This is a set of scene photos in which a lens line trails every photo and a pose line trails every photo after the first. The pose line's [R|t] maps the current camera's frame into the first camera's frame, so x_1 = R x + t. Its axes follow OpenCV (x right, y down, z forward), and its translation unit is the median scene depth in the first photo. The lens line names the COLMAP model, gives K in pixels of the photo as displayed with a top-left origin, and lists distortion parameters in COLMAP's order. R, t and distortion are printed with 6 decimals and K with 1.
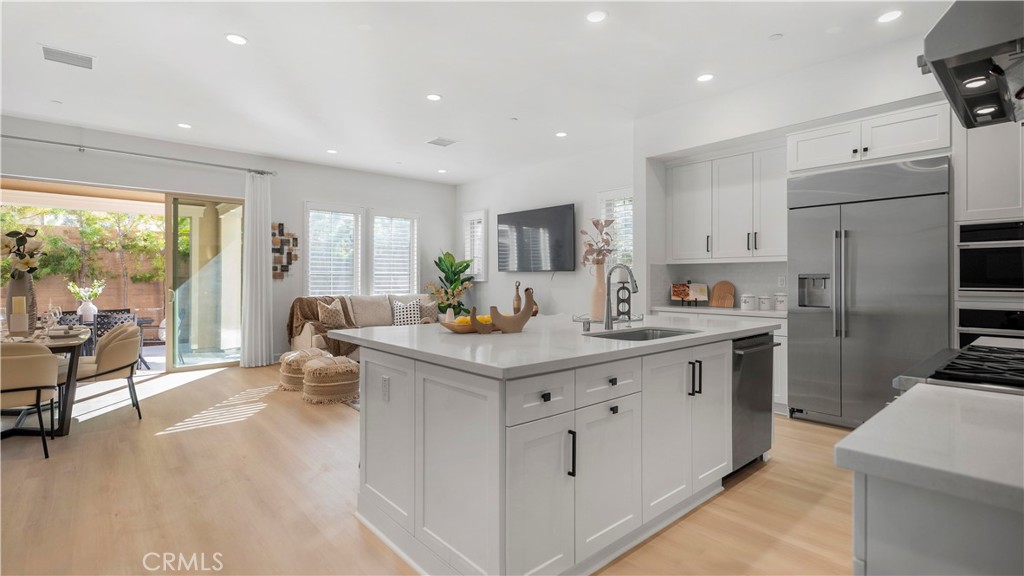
lens RADIAL K [[461.7, 0, 507.5], [0, 461.7, 279.7], [0, 0, 1]] dist [0.000064, -0.000062]
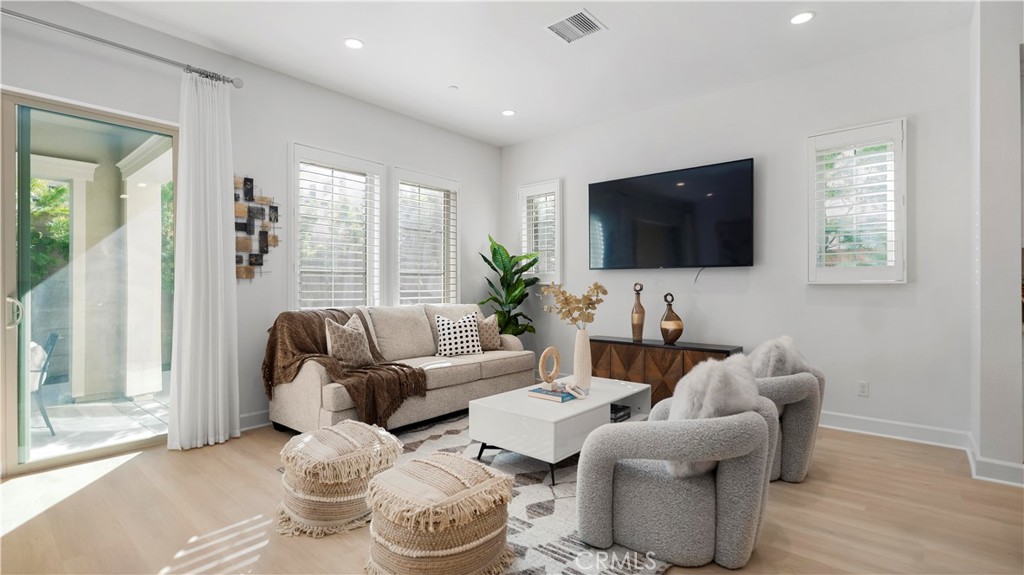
lens RADIAL K [[461.7, 0, 512.7], [0, 461.7, 288.8], [0, 0, 1]] dist [0.000064, -0.000062]
pose [[0.989332, -0.003089, 0.145645, -0.256562], [0.003105, 0.999995, 0.000117, 0.010976], [-0.145644, 0.000336, 0.989337, 0.404125]]
